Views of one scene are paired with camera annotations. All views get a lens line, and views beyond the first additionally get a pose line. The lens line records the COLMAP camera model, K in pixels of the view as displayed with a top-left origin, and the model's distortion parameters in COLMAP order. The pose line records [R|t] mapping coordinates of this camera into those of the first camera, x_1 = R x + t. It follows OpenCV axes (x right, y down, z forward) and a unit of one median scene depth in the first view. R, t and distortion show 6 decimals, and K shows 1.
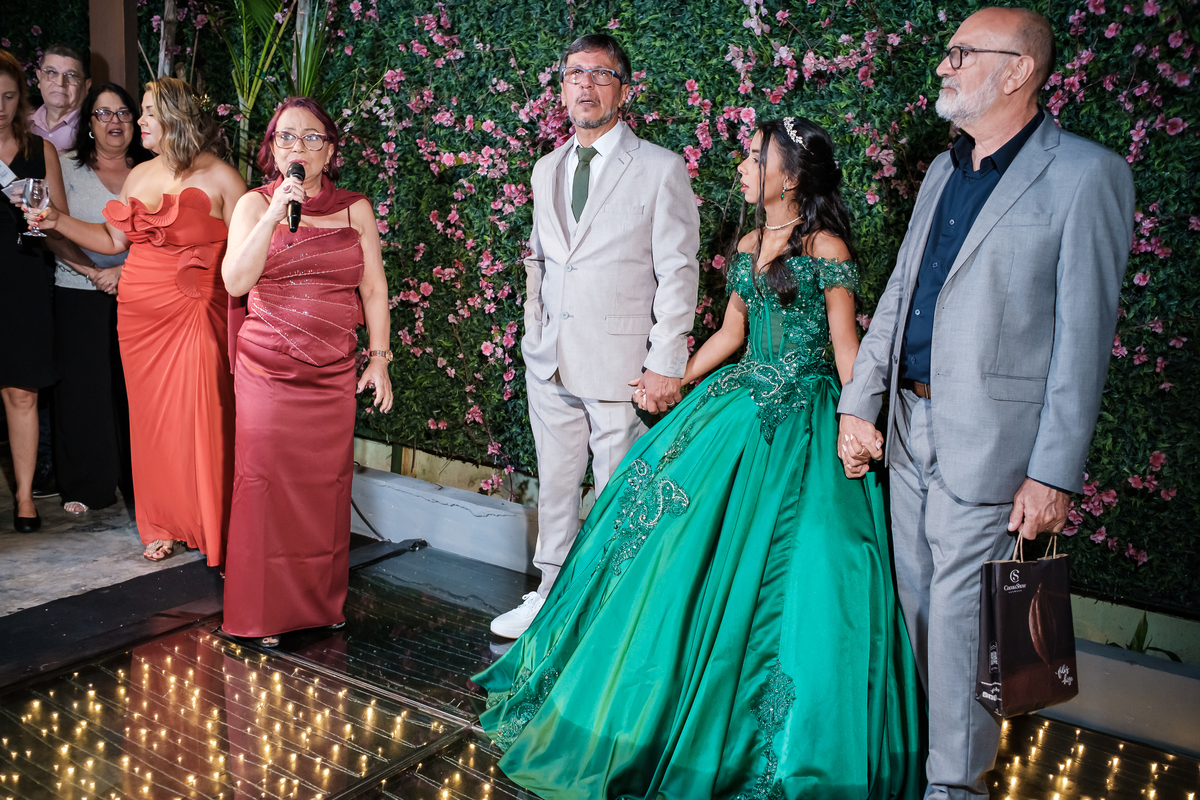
lens RADIAL K [[1259.8, 0, 597.7], [0, 1259.8, 406.9], [0, 0, 1]] dist [-0.113815, 0.212975]
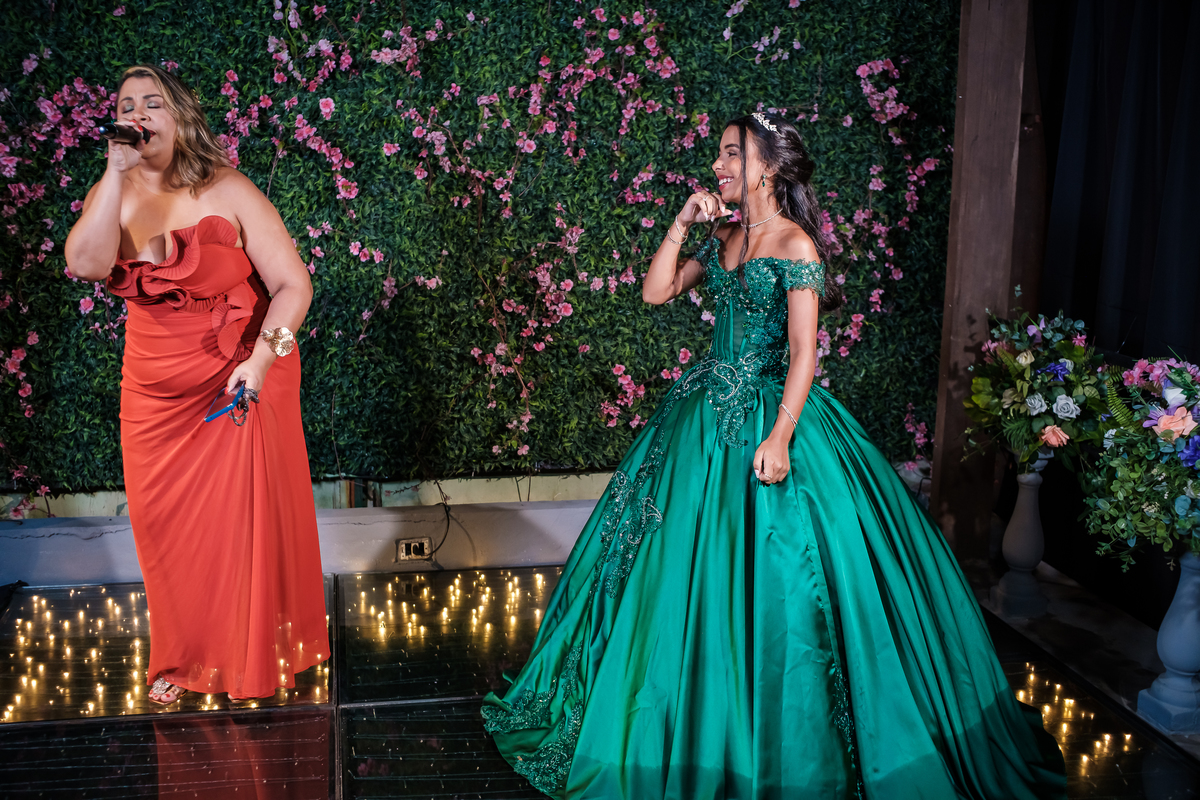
lens RADIAL K [[1237.5, 0, 597.9], [0, 1237.5, 408.6], [0, 0, 1]] dist [-0.118627, 0.227369]
pose [[0.713654, -0.189223, 0.674457, -0.448286], [0.158156, 0.981488, 0.108016, -0.050538], [-0.682411, 0.029584, 0.730370, 0.071470]]
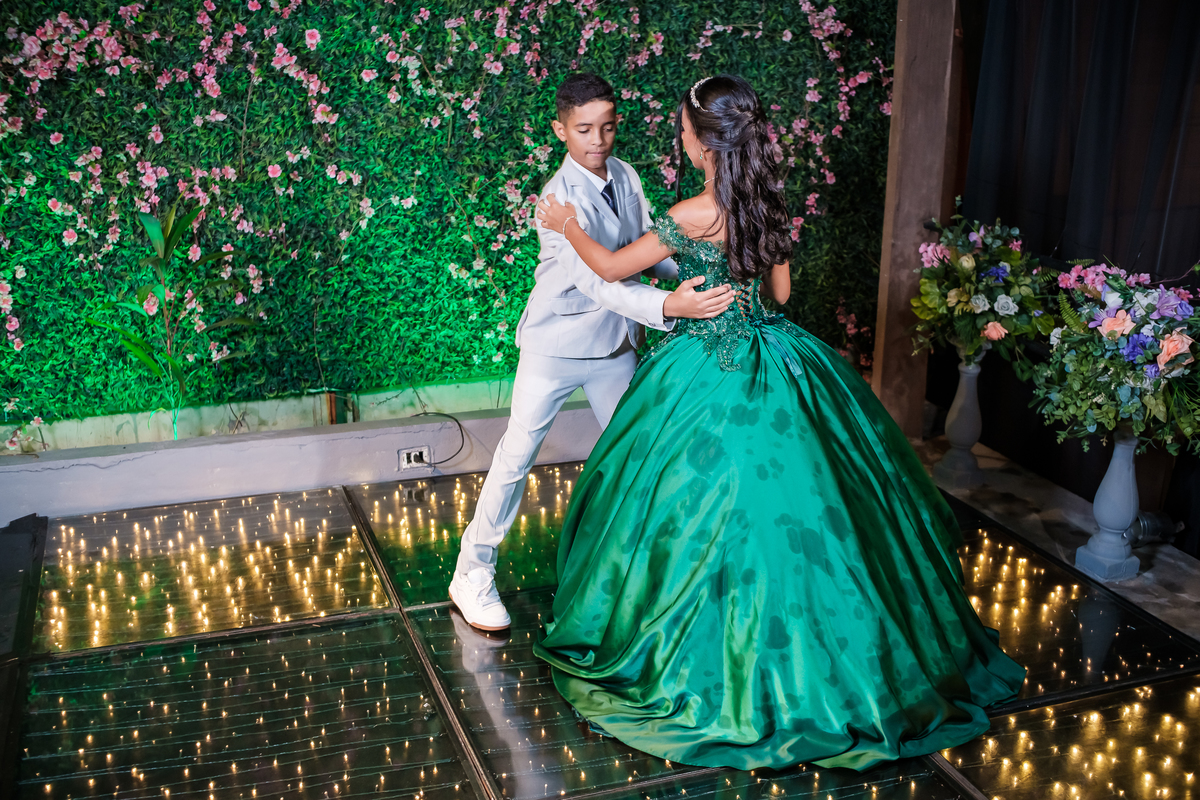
lens RADIAL K [[1259.8, 0, 597.7], [0, 1259.8, 406.9], [0, 0, 1]] dist [-0.113815, 0.212975]
pose [[0.607420, -0.290273, 0.739448, -0.601627], [0.177917, 0.956912, 0.229489, -0.119769], [-0.774201, -0.007836, 0.632892, 0.096585]]
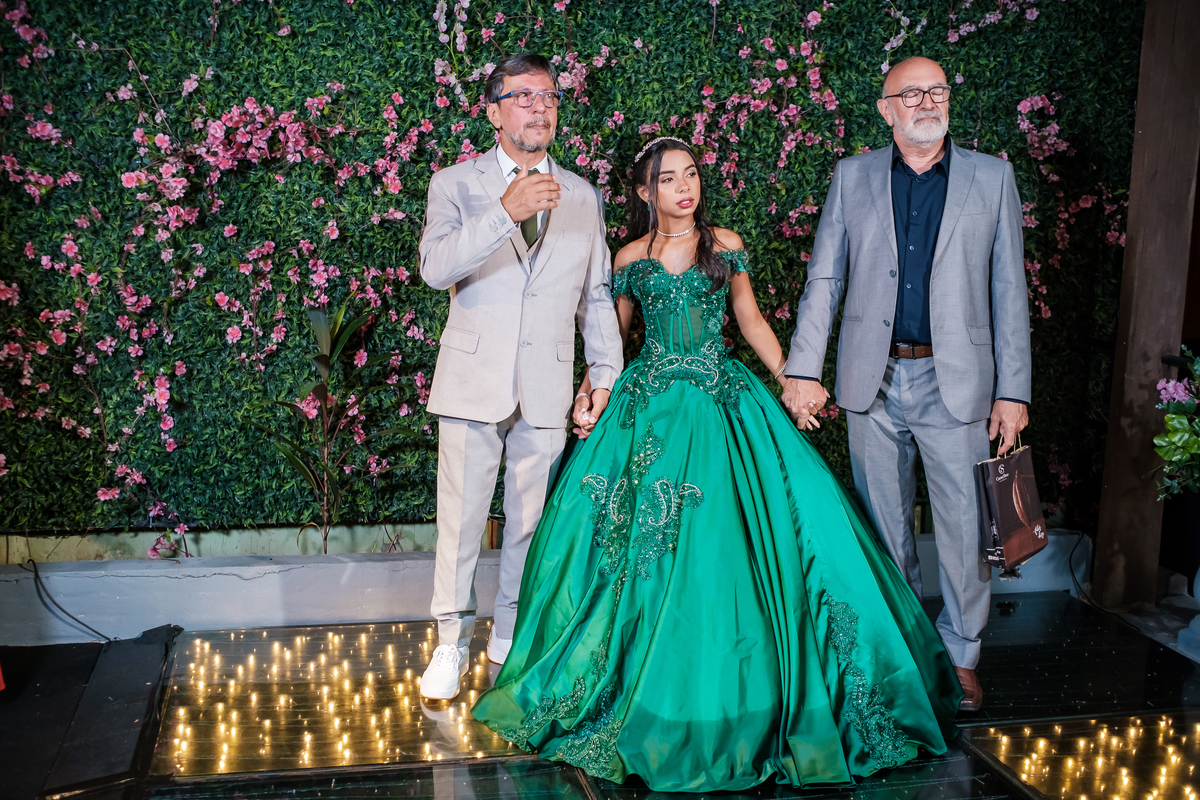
lens RADIAL K [[1249.7, 0, 598.4], [0, 1249.7, 406.9], [0, 0, 1]] dist [-0.117285, 0.220677]
pose [[0.695245, -0.156492, 0.701531, -0.553889], [0.149304, 0.986165, 0.072020, -0.063957], [-0.703096, 0.054670, 0.708991, 0.208394]]
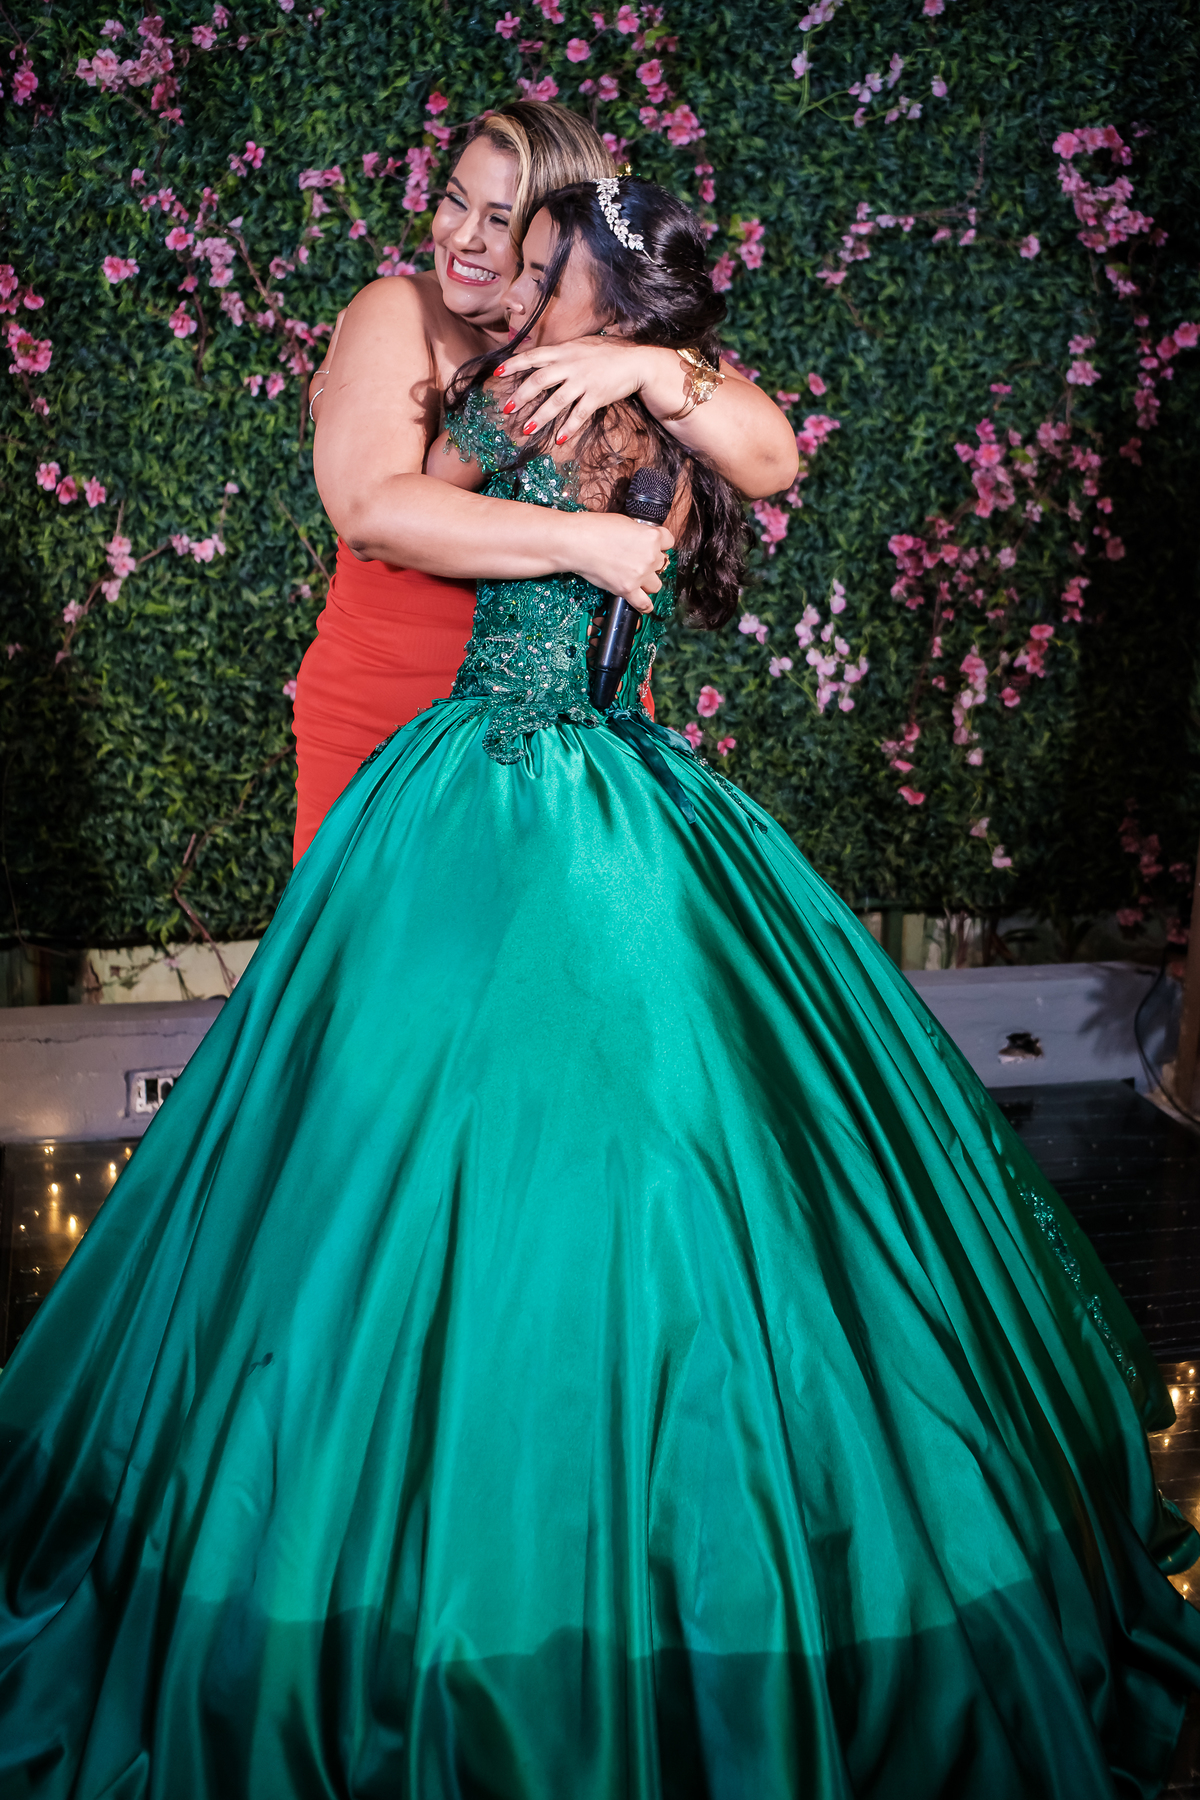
lens RADIAL K [[2007.8, 0, 649.8], [0, 2007.8, 846.0], [0, 0, 1]] dist [-0.117271, 0.237968]
pose [[0.665397, -0.203430, 0.718236, -0.319213], [0.141346, 0.979081, 0.146363, -0.037655], [-0.732985, 0.004130, 0.680232, 0.230105]]
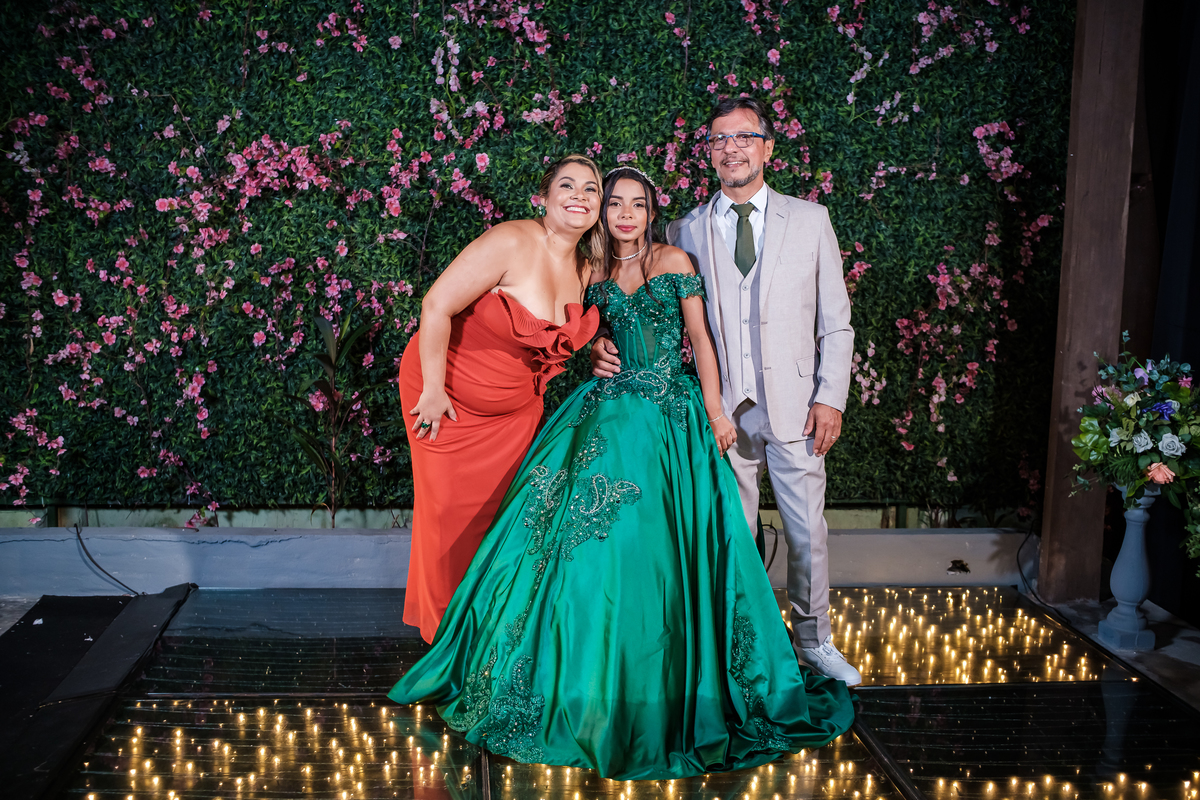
lens RADIAL K [[1249.7, 0, 598.4], [0, 1249.7, 406.9], [0, 0, 1]] dist [-0.117285, 0.220677]
pose [[0.778498, -0.131001, 0.613824, -0.519427], [0.141161, 0.989465, 0.032138, -0.021655], [-0.611567, 0.061629, 0.788789, 0.012447]]
